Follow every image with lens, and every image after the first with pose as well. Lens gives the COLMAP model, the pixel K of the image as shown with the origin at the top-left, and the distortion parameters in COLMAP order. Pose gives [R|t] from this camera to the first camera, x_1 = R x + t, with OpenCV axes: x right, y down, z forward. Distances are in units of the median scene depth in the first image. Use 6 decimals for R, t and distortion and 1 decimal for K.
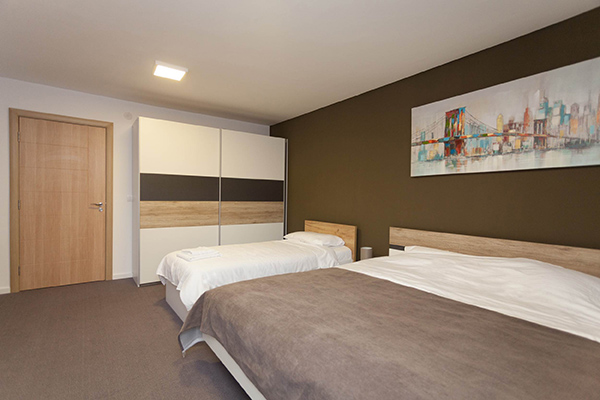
lens RADIAL K [[300.5, 0, 292.6], [0, 300.5, 207.9], [0, 0, 1]] dist [0.003370, 0.001207]
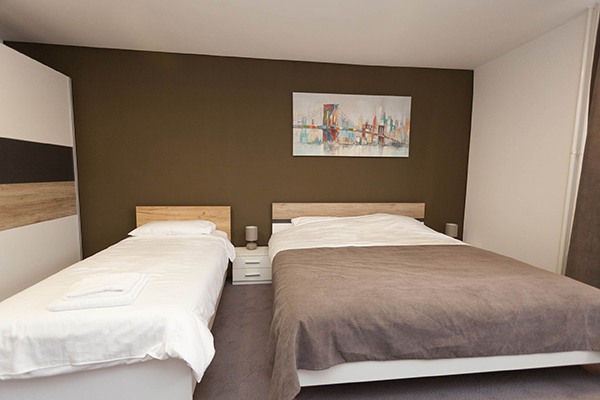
lens RADIAL K [[300.5, 0, 292.6], [0, 300.5, 207.9], [0, 0, 1]] dist [0.003370, 0.001207]
pose [[0.452720, -0.110994, 0.884717, -0.664315], [0.027208, 0.993480, 0.110716, -0.039044], [-0.891238, -0.026053, 0.452788, 0.539360]]
